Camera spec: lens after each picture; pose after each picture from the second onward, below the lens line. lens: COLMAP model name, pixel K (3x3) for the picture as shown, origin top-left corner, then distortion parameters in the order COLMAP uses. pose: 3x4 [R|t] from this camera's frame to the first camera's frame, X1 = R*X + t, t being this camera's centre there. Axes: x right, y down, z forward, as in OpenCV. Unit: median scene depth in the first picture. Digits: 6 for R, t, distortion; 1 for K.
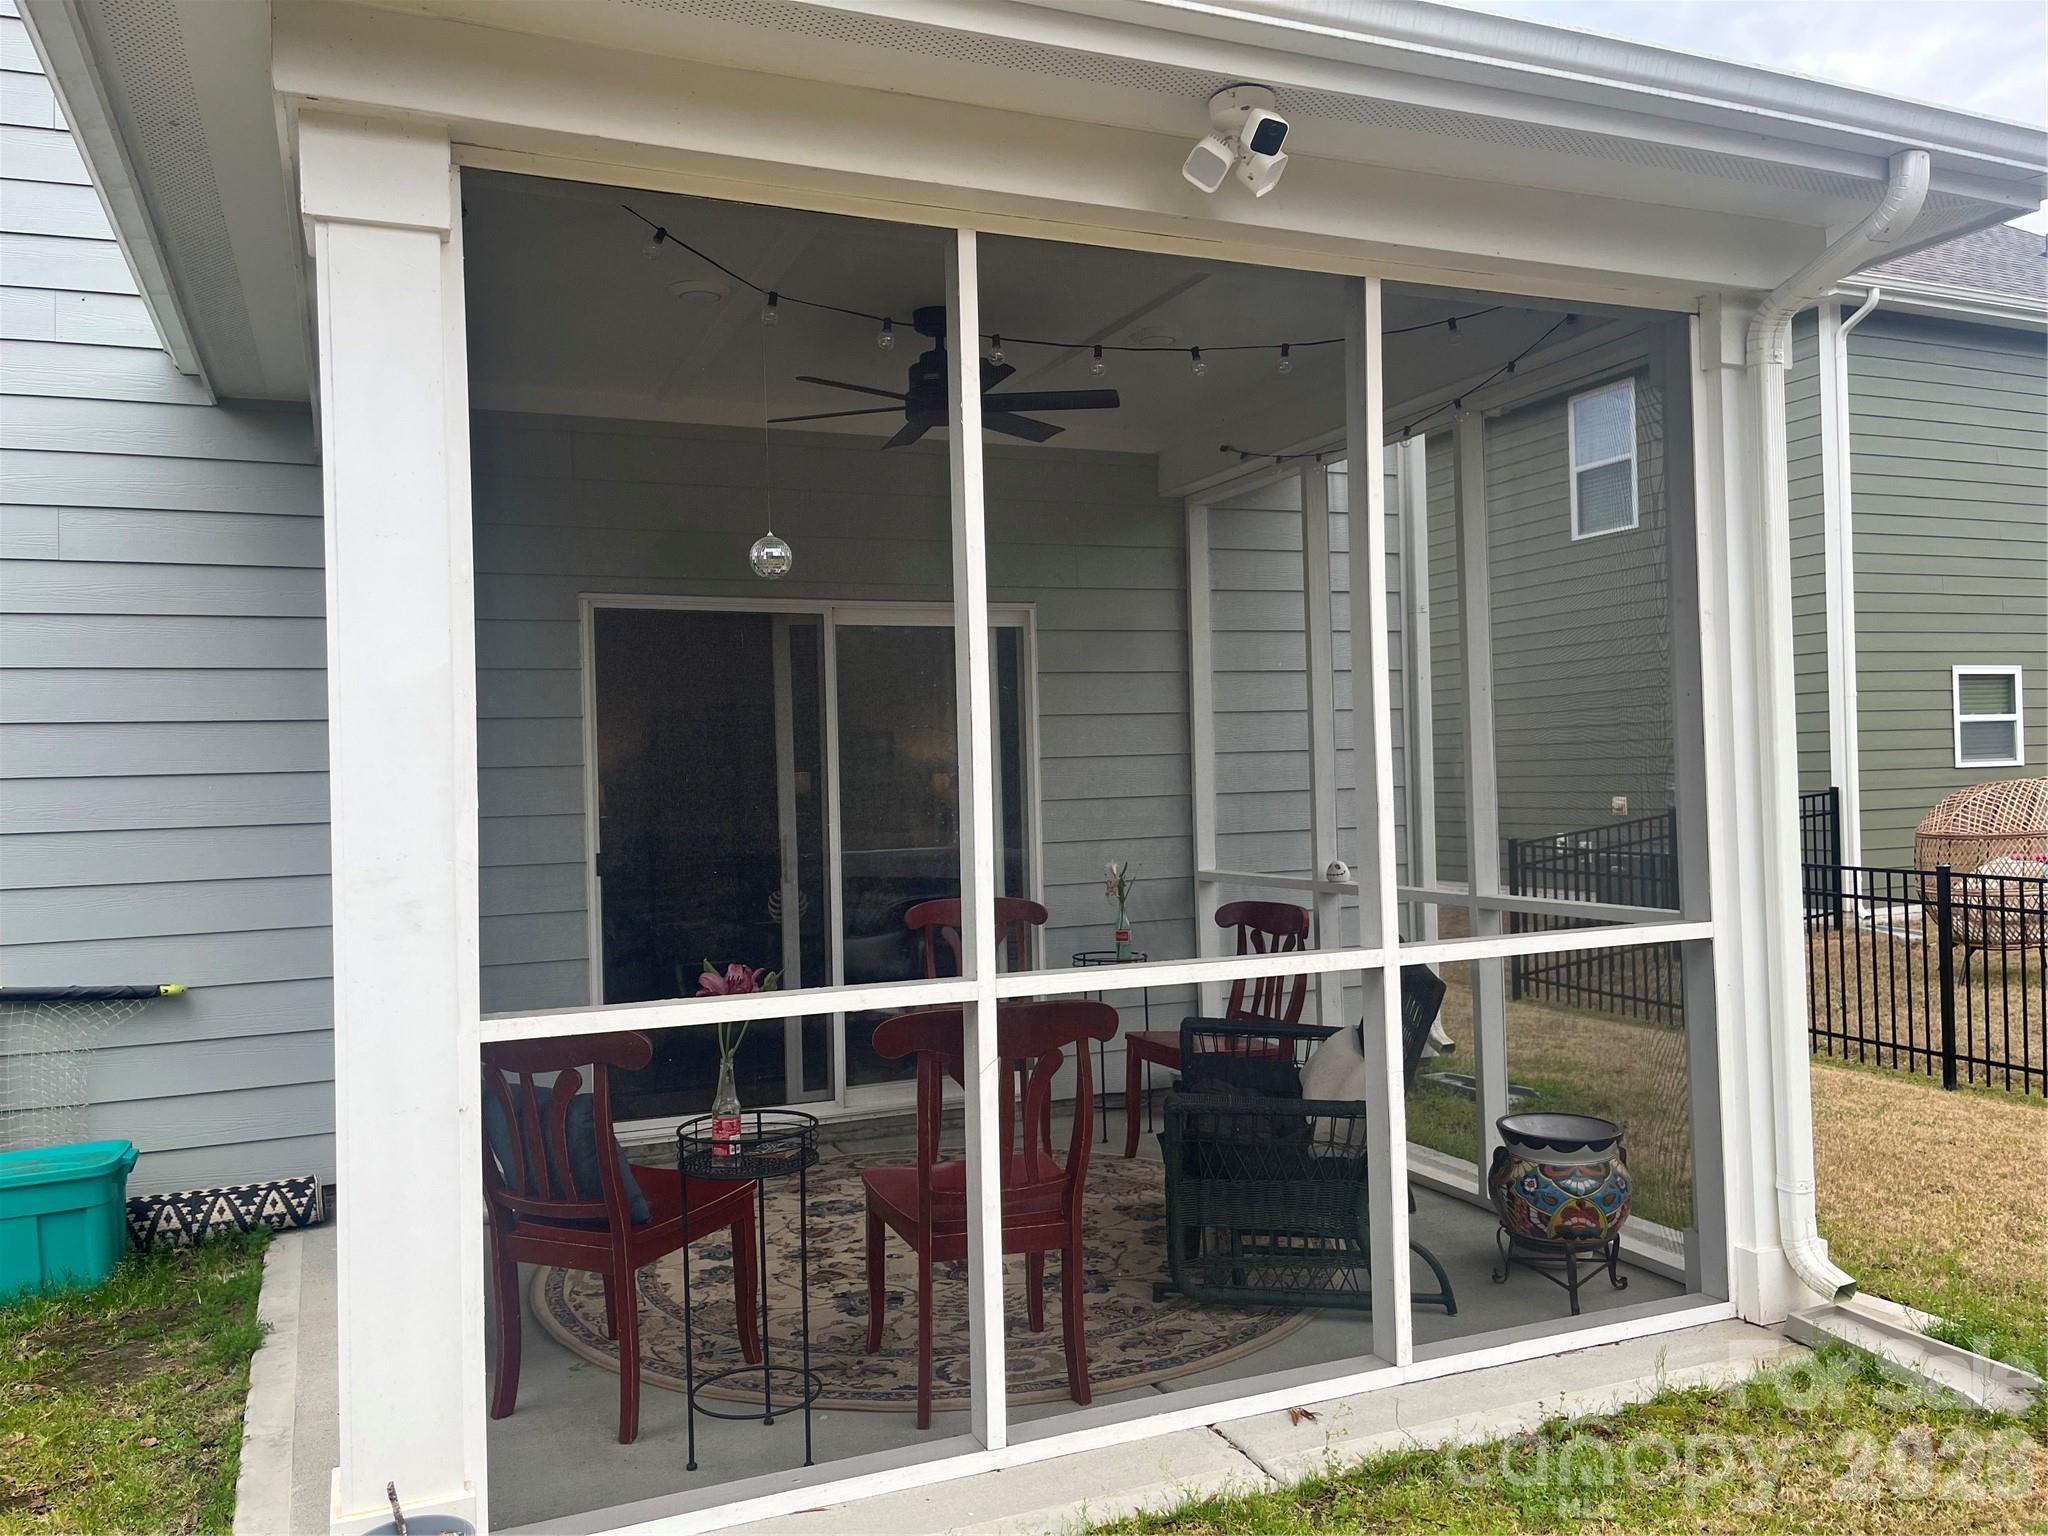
lens RADIAL K [[1544.5, 0, 1027.9], [0, 1544.5, 767.2], [0, 0, 1]] dist [0.051832, -0.074483]
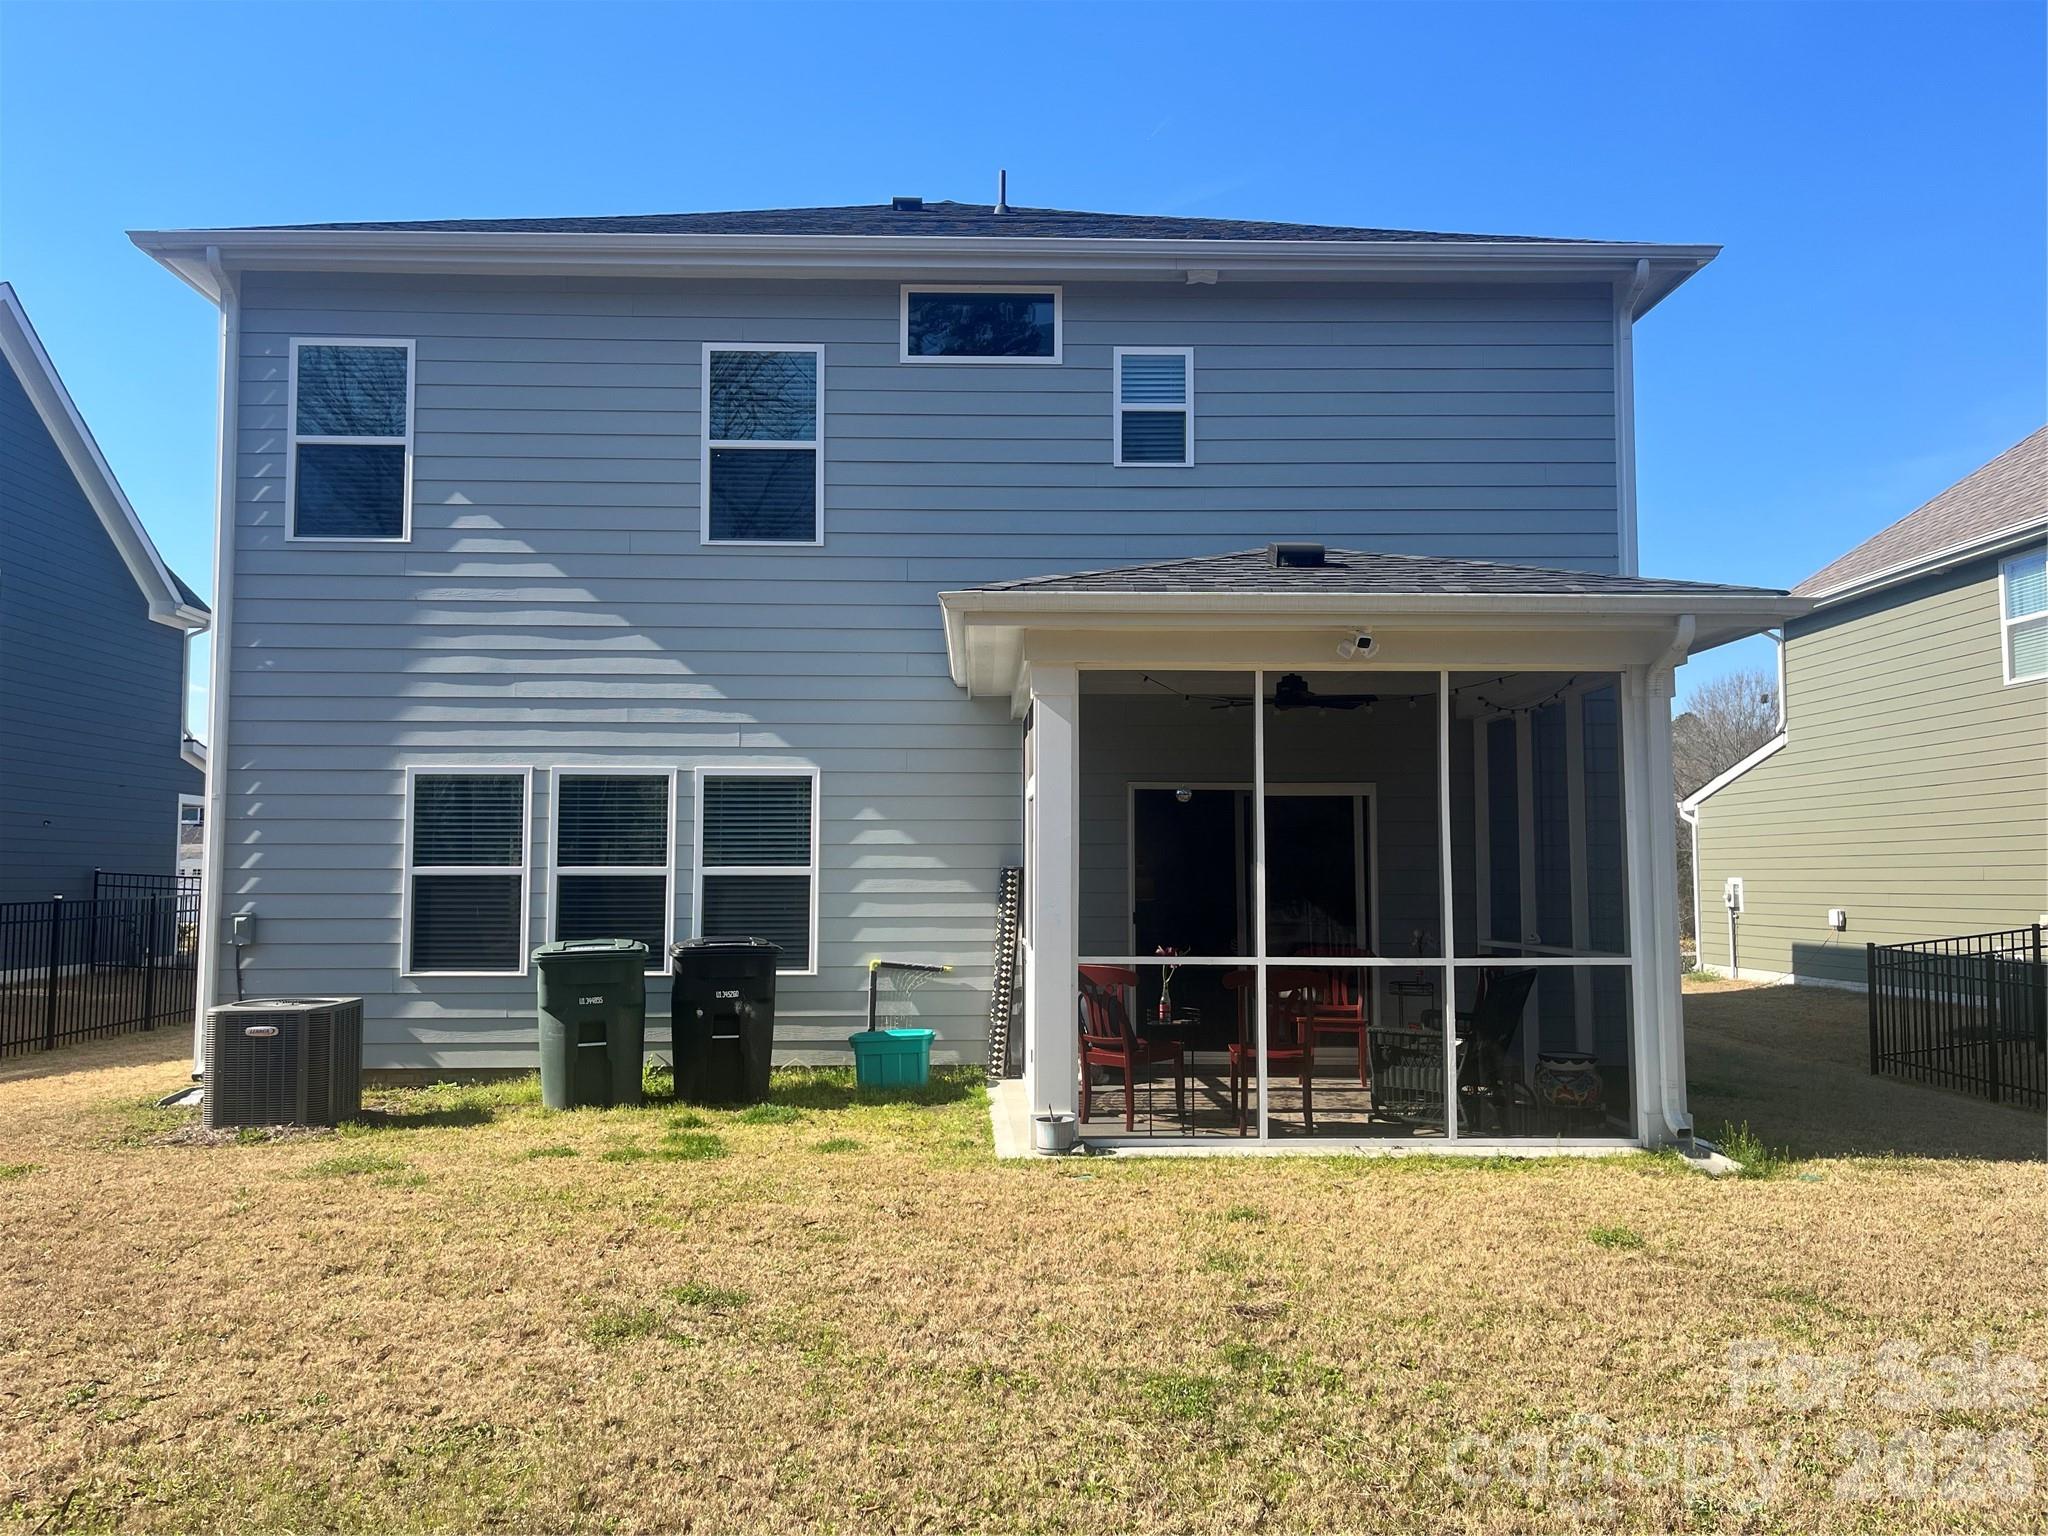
lens RADIAL K [[1544.5, 0, 1022.7], [0, 1544.5, 770.4], [0, 0, 1]] dist [0.051832, -0.074483]
pose [[0.932014, -0.004486, -0.362395, 0.131228], [-0.017941, 0.998126, -0.058497, -0.007590], [0.361978, 0.061022, 0.930187, -0.407363]]
